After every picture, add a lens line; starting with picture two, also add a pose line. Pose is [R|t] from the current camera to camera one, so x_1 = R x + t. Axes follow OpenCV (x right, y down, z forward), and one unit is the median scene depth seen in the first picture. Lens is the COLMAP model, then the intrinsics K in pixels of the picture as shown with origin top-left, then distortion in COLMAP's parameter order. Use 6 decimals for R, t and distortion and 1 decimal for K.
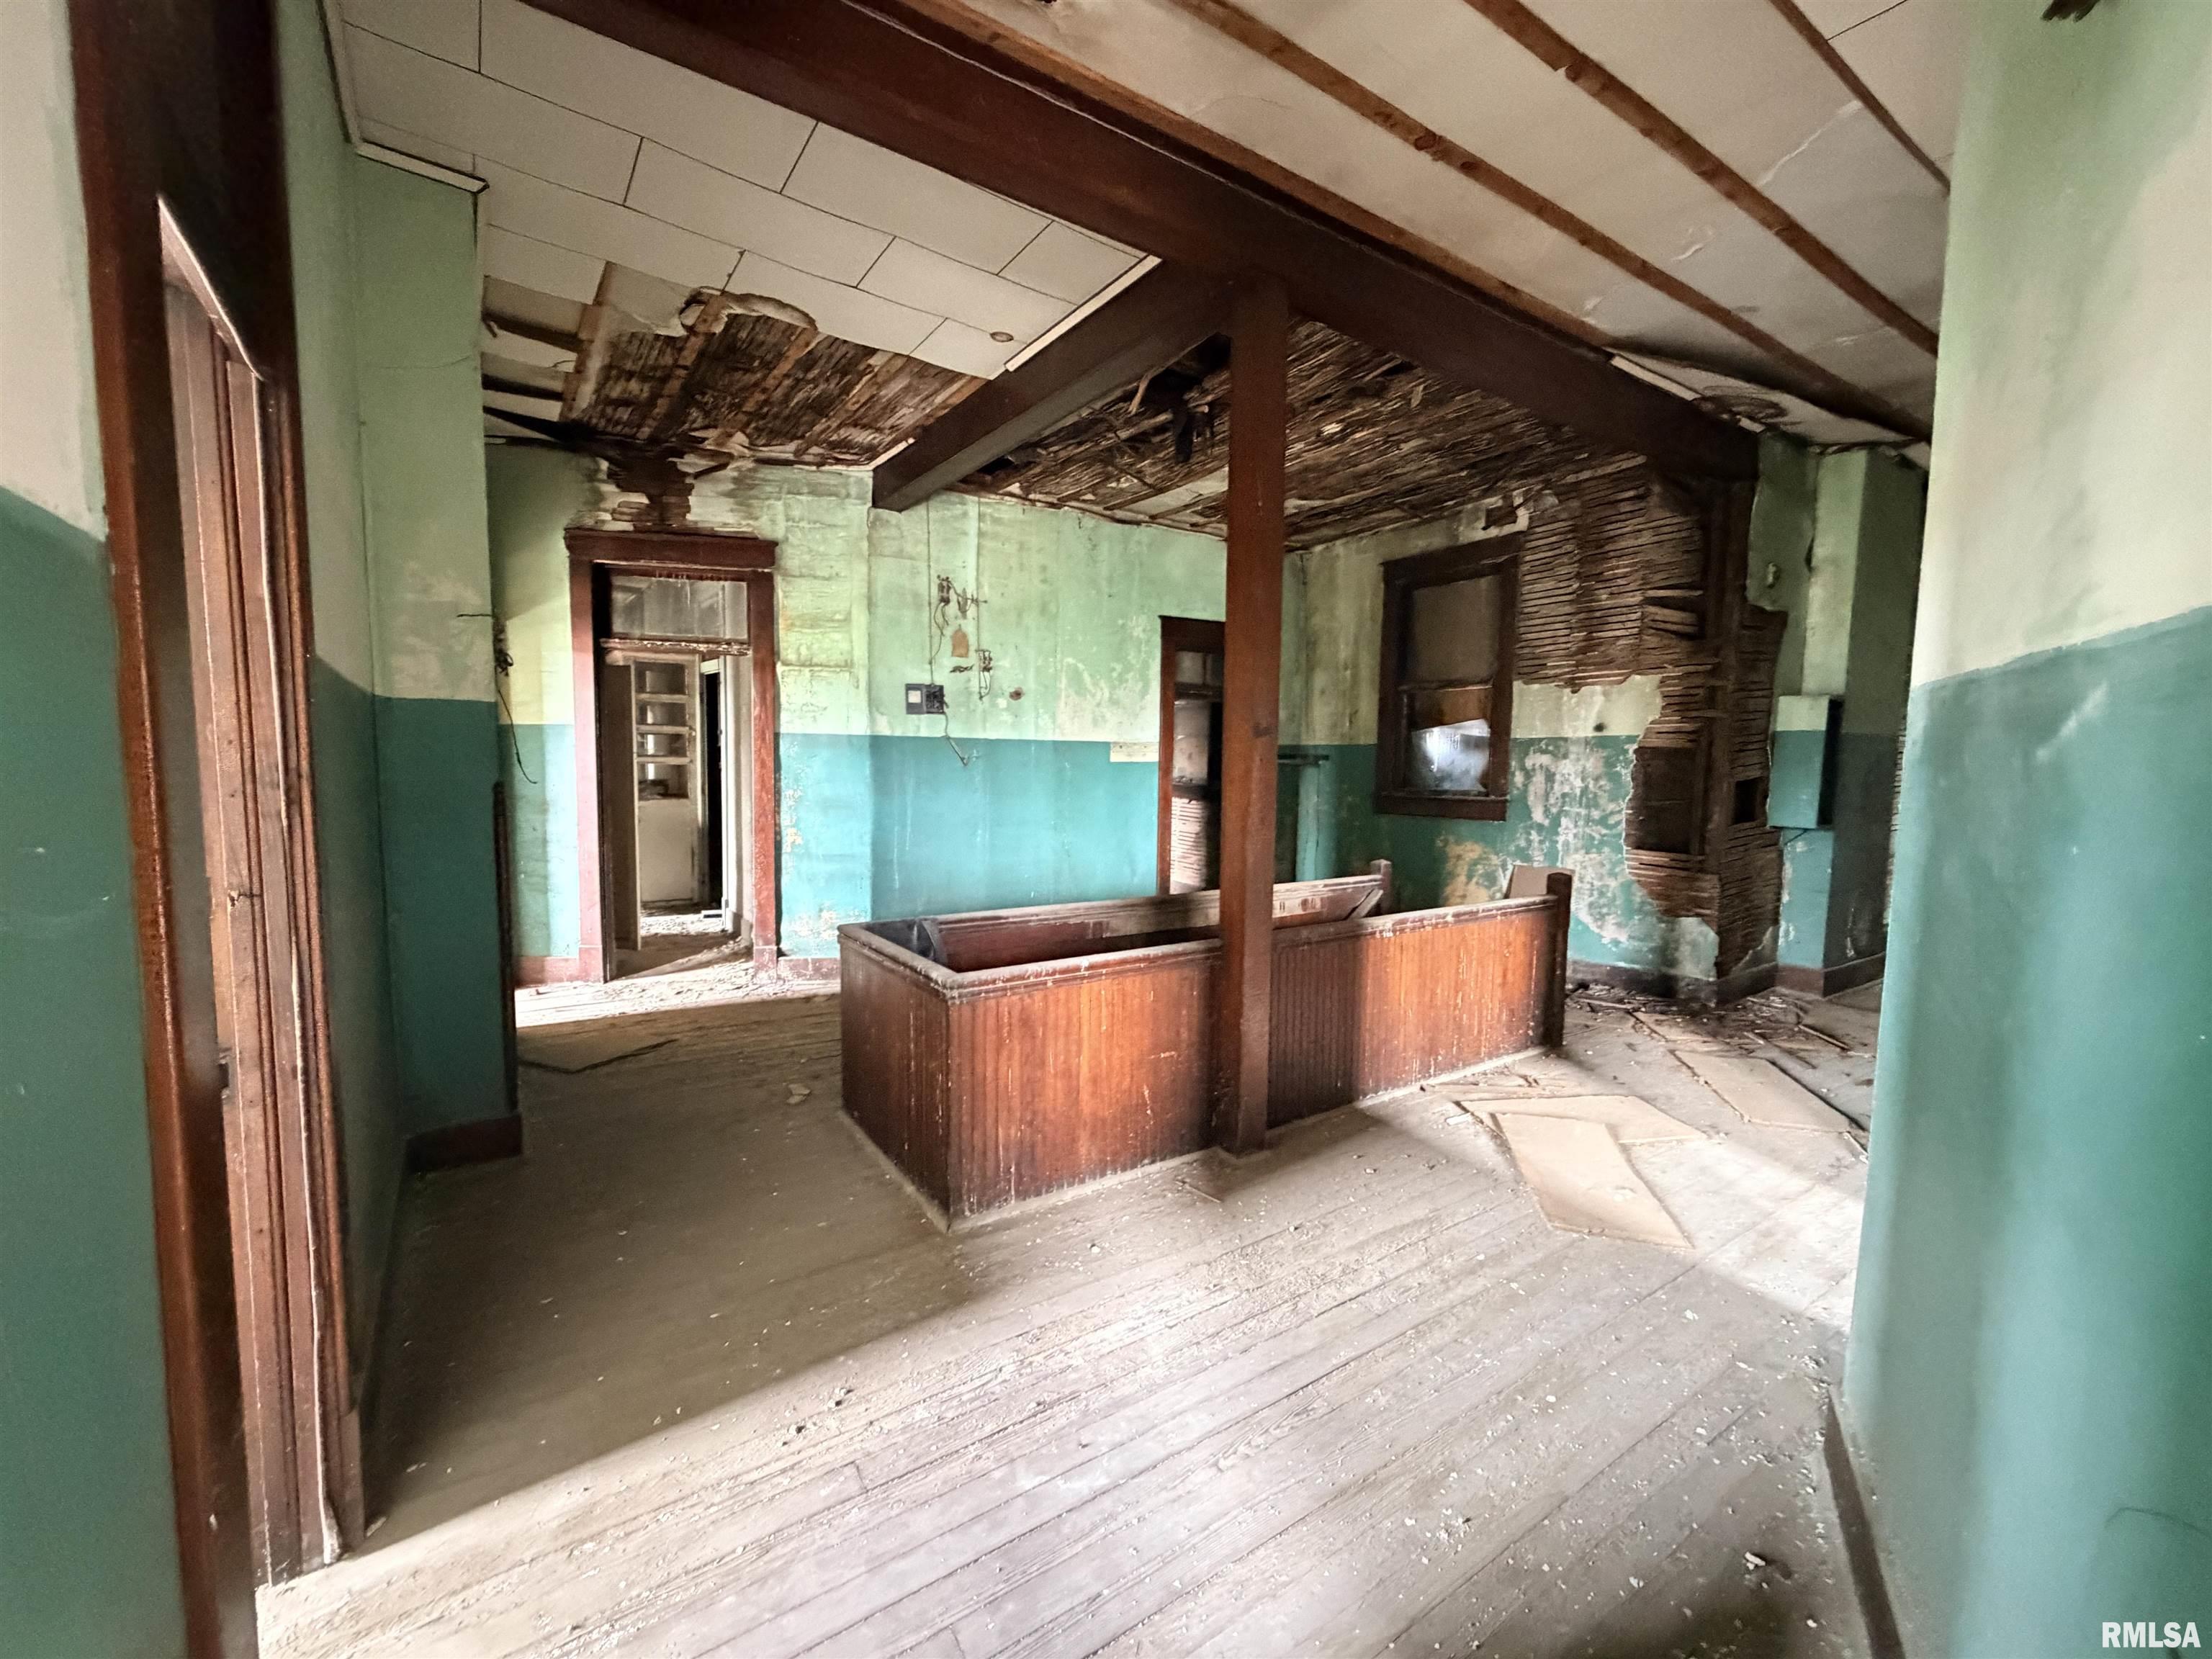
lens RADIAL K [[878.9, 0, 1100.2], [0, 878.9, 826.5], [0, 0, 1]] dist [0.002136, -0.000407]
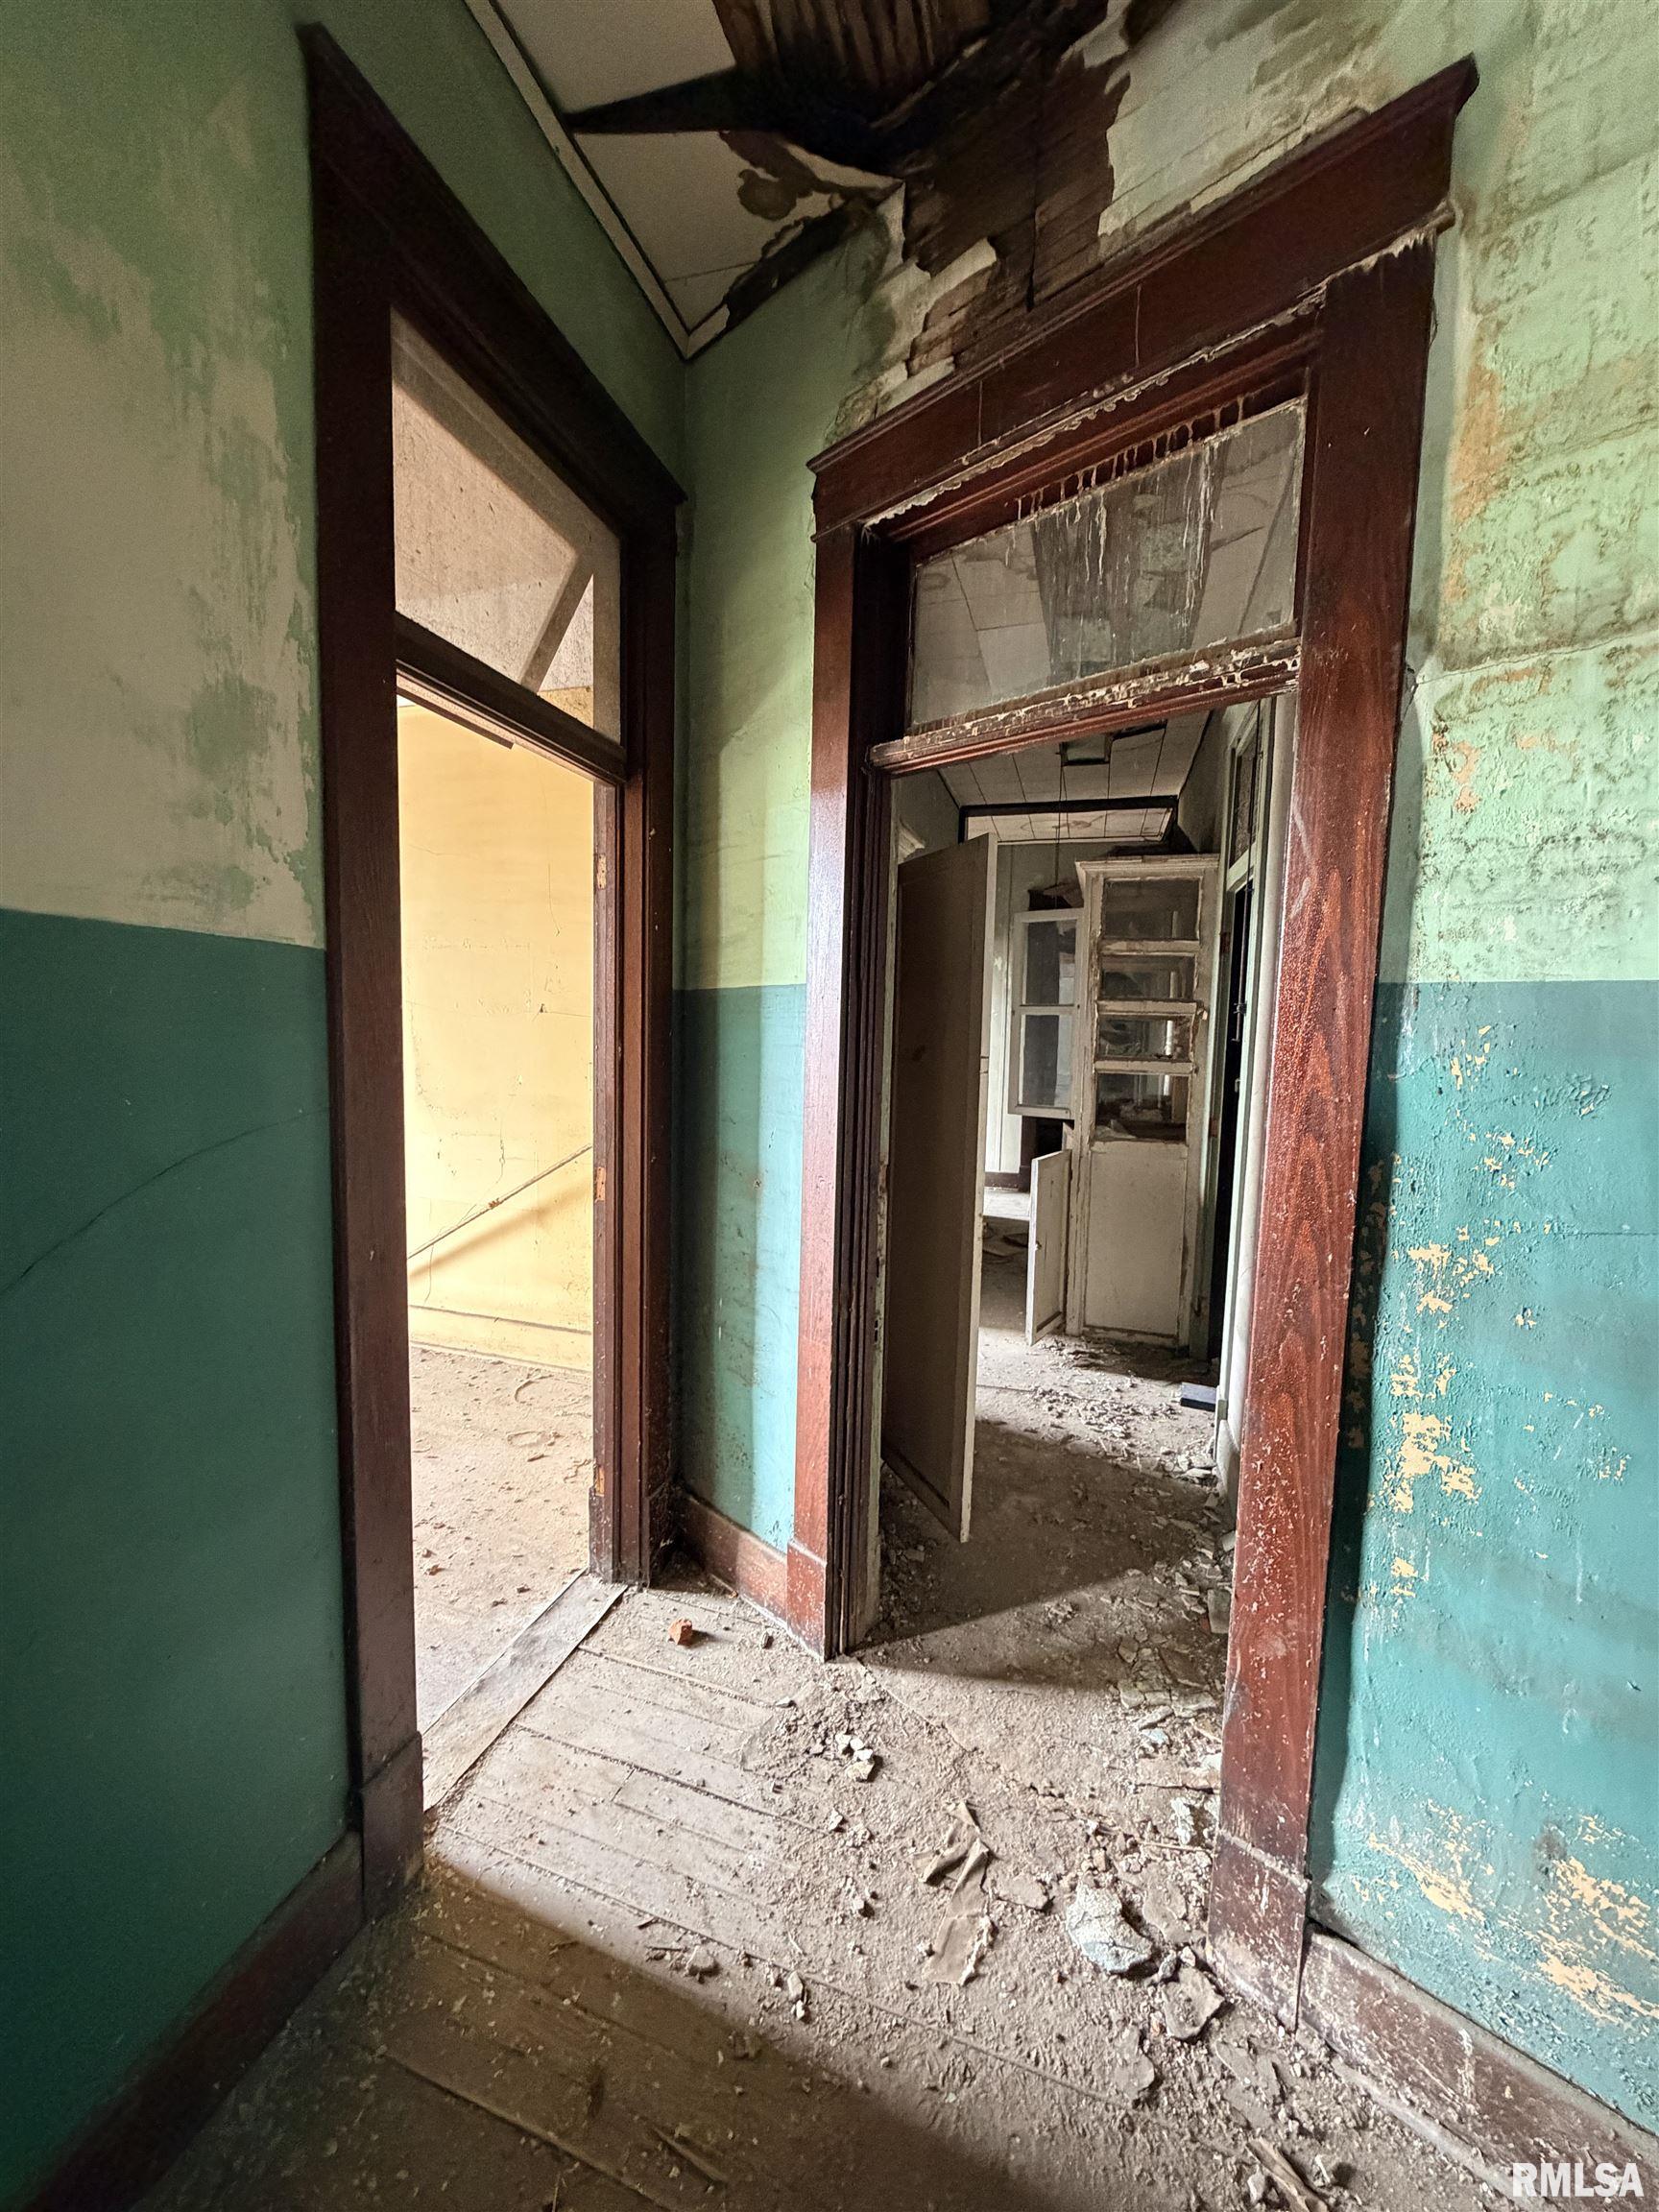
lens RADIAL K [[878.9, 0, 831.9], [0, 878.9, 1099.5], [0, 0, 1]] dist [0.002136, -0.000407]
pose [[0.611660, 0.059461, -0.788883, -0.277975], [-0.077335, 0.996890, 0.015177, -0.070486], [0.787332, 0.051725, 0.614356, 0.757154]]
